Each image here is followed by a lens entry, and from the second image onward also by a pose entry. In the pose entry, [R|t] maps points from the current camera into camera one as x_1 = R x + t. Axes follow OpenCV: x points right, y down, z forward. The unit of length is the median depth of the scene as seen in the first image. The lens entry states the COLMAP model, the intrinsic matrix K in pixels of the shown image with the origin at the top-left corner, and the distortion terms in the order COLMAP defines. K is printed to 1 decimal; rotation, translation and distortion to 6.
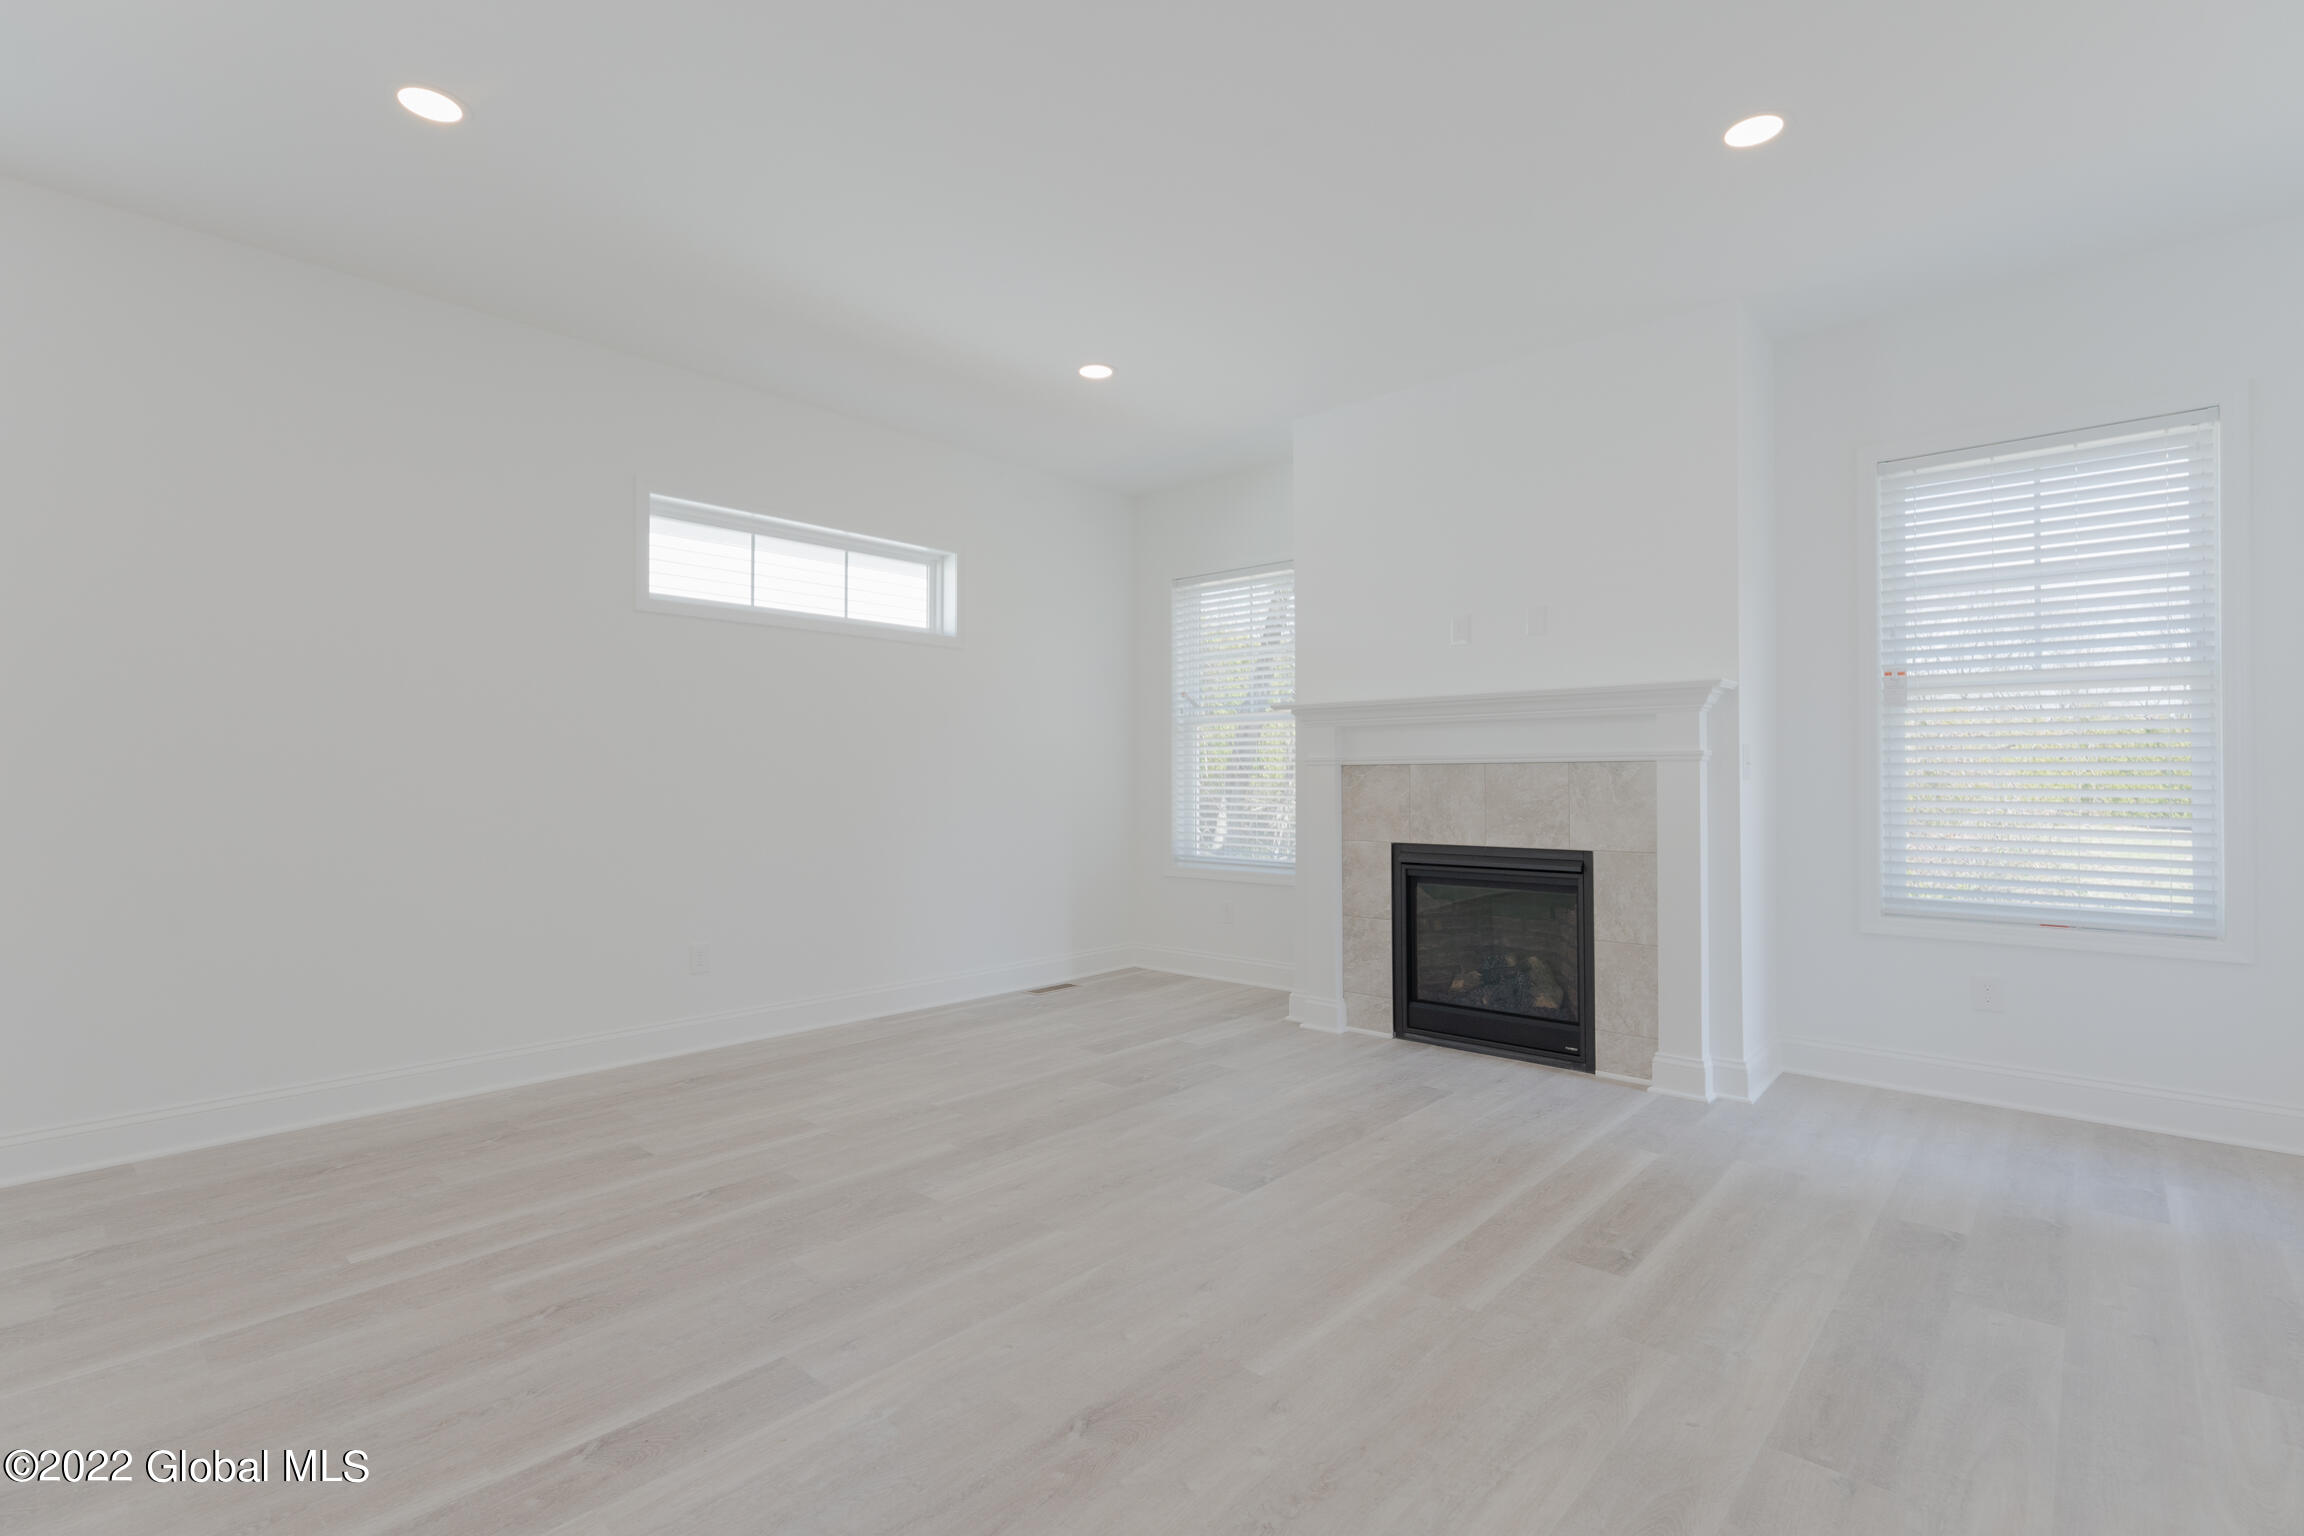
lens RADIAL K [[1059.9, 0, 1153.5], [0, 1059.9, 761.5], [0, 0, 1]] dist [0.002013, -0.001209]
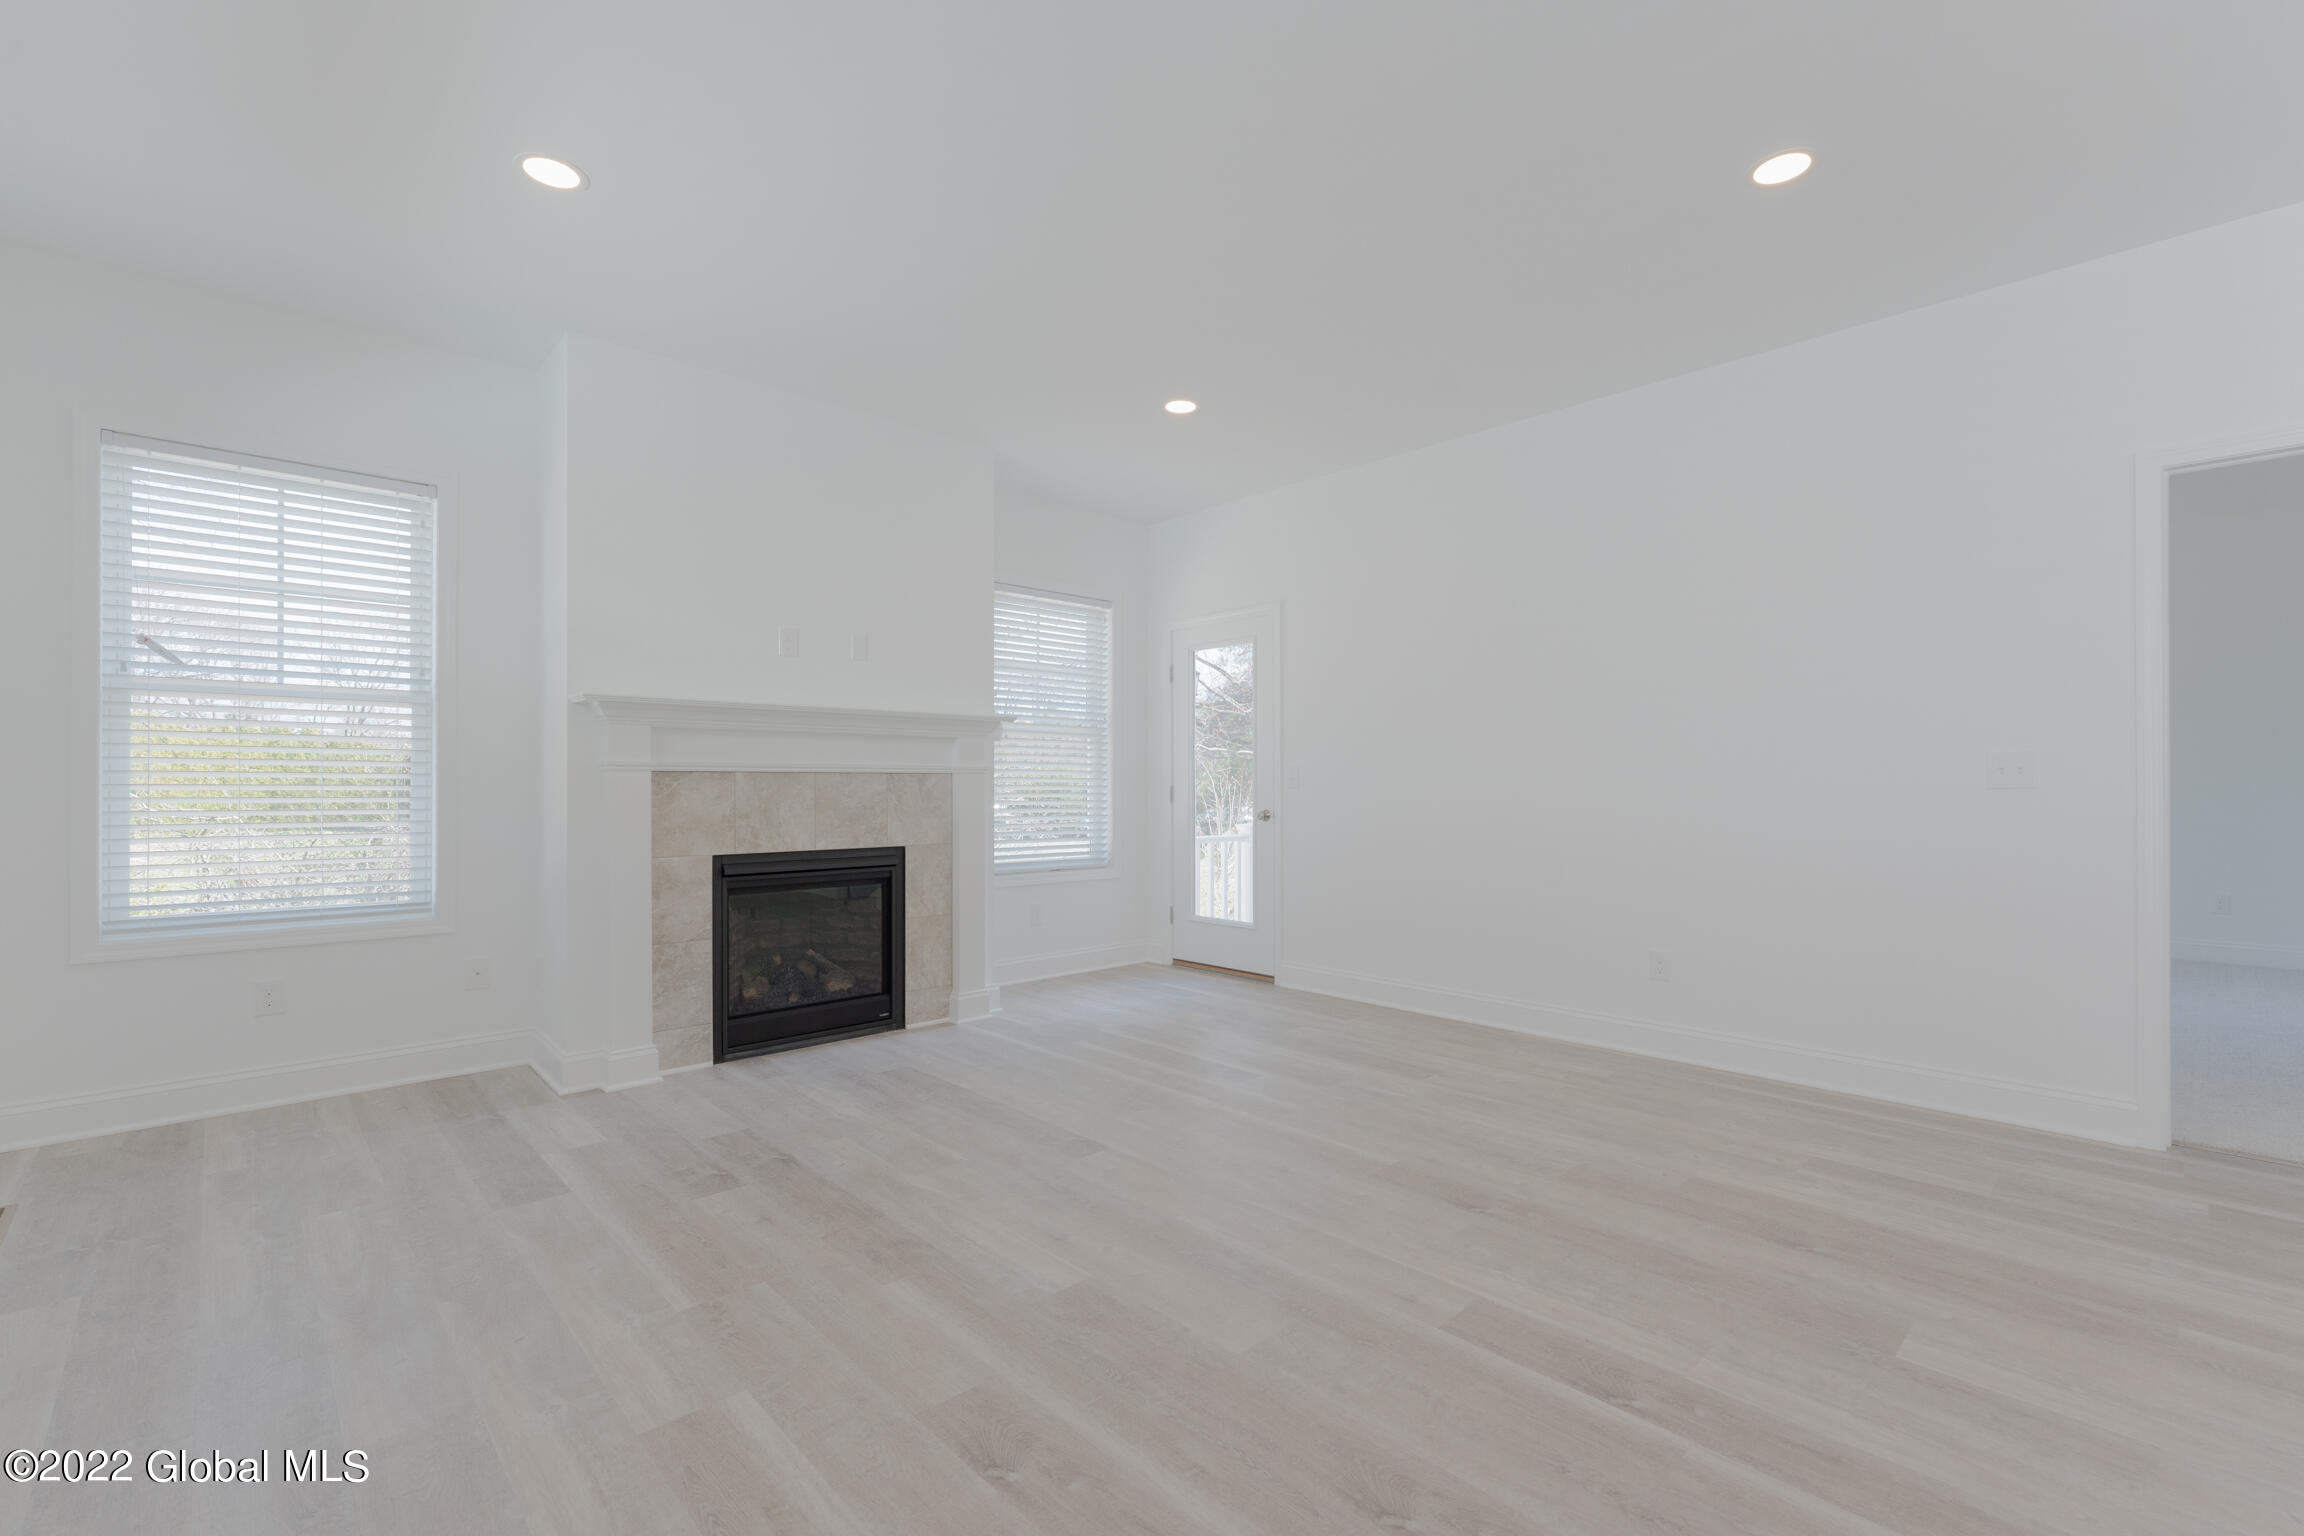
lens RADIAL K [[997.9, 0, 1152.0], [0, 997.9, 782.8], [0, 0, 1]] dist [-0.007735, 0.000488]
pose [[0.077831, 0.005209, 0.996953, -0.639322], [-0.016982, 0.999848, -0.003898, 0.009962], [-0.996822, -0.016627, 0.077908, 0.567668]]
